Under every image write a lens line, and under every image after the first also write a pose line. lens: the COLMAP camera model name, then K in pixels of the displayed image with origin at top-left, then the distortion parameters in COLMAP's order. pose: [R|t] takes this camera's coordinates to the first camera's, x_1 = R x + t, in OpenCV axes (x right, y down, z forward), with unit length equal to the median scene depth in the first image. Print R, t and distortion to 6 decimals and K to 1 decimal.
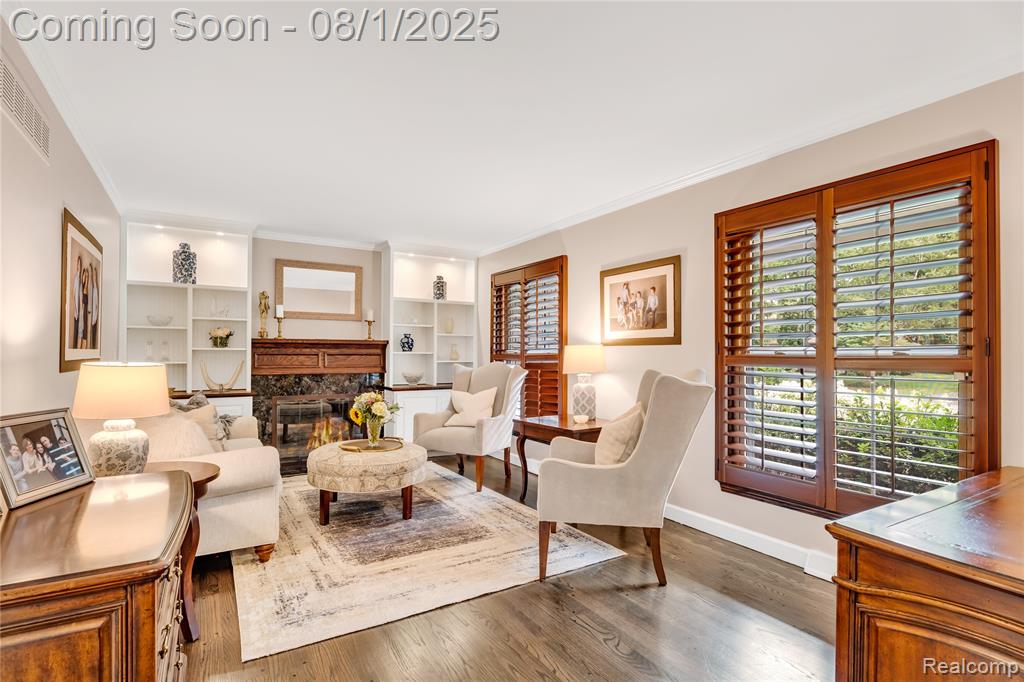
lens RADIAL K [[511.1, 0, 512.2], [0, 511.1, 348.5], [0, 0, 1]] dist [0.005243, 0.000428]
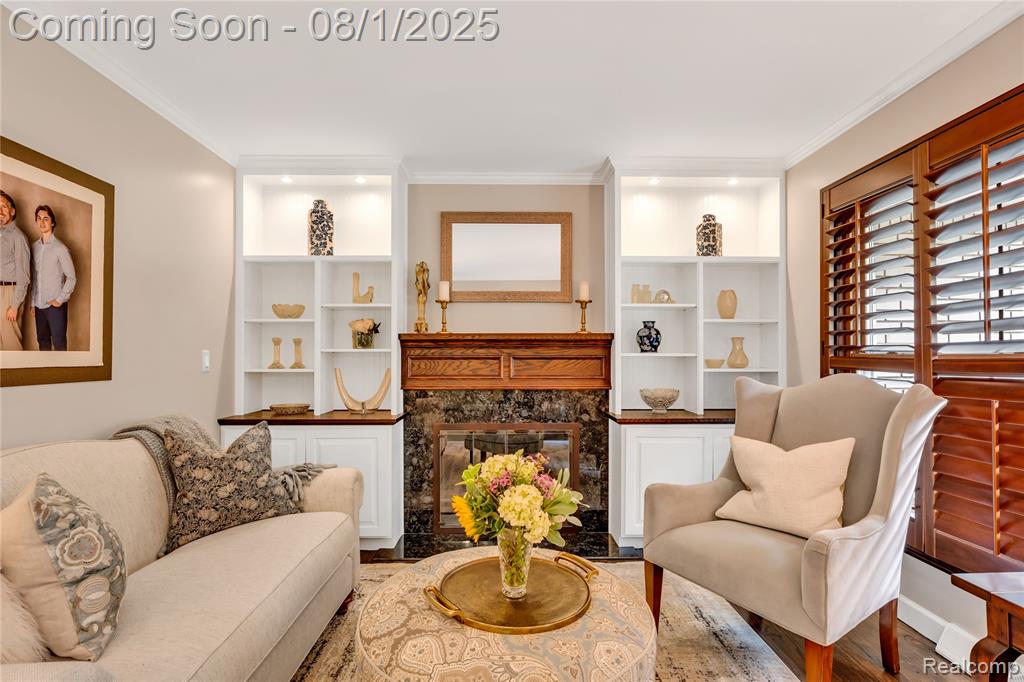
lens RADIAL K [[511.1, 0, 514.4], [0, 511.1, 348.7], [0, 0, 1]] dist [0.005243, 0.000428]
pose [[0.863077, -0.010661, -0.504959, -0.049721], [0.009371, 0.999943, -0.005094, 0.003625], [0.504985, -0.000335, 0.863128, 0.458806]]
